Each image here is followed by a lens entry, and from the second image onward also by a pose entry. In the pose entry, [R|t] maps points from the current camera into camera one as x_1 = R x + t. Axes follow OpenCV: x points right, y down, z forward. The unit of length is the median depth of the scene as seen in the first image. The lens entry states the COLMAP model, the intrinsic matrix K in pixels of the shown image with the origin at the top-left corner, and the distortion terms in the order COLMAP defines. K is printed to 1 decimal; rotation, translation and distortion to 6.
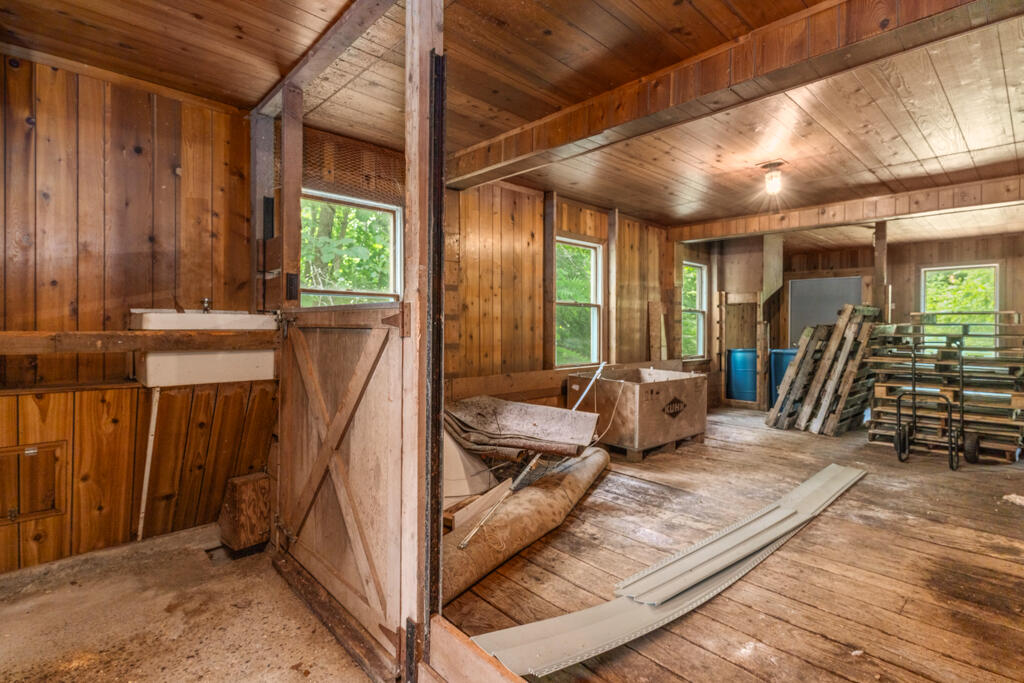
lens RADIAL K [[490.2, 0, 504.5], [0, 490.2, 323.8], [0, 0, 1]] dist [0.003661, 0.000820]
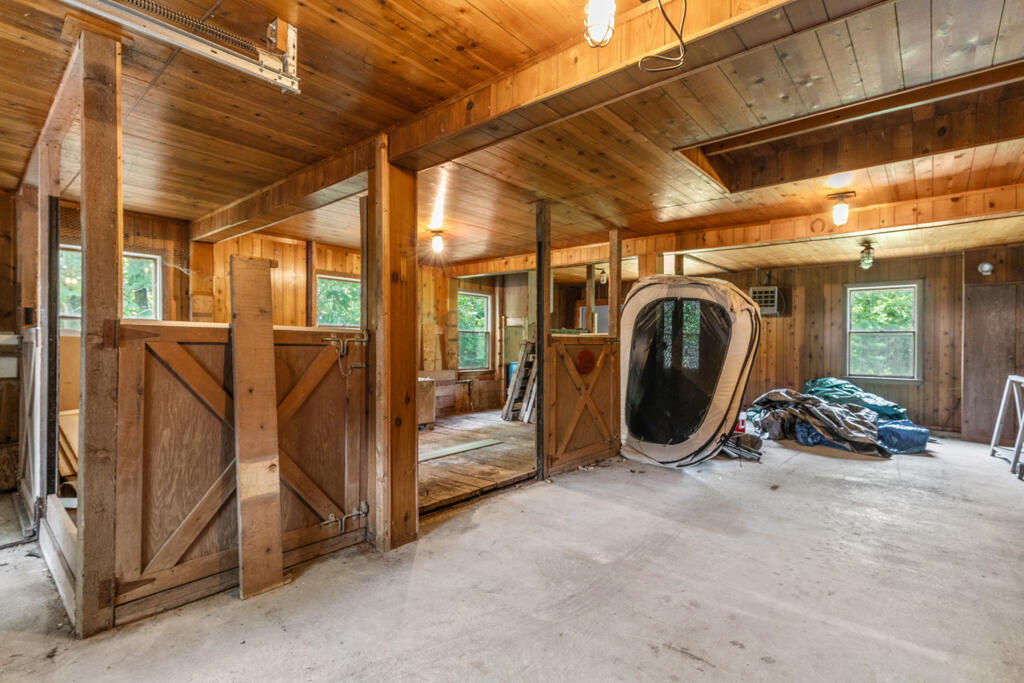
lens RADIAL K [[490.2, 0, 511.6], [0, 490.2, 344.2], [0, 0, 1]] dist [0.003661, 0.000820]
pose [[0.994777, -0.000374, 0.102068, 0.465260], [0.000152, 0.999998, 0.002179, 0.004216], [-0.102069, -0.002152, 0.994775, -0.347534]]
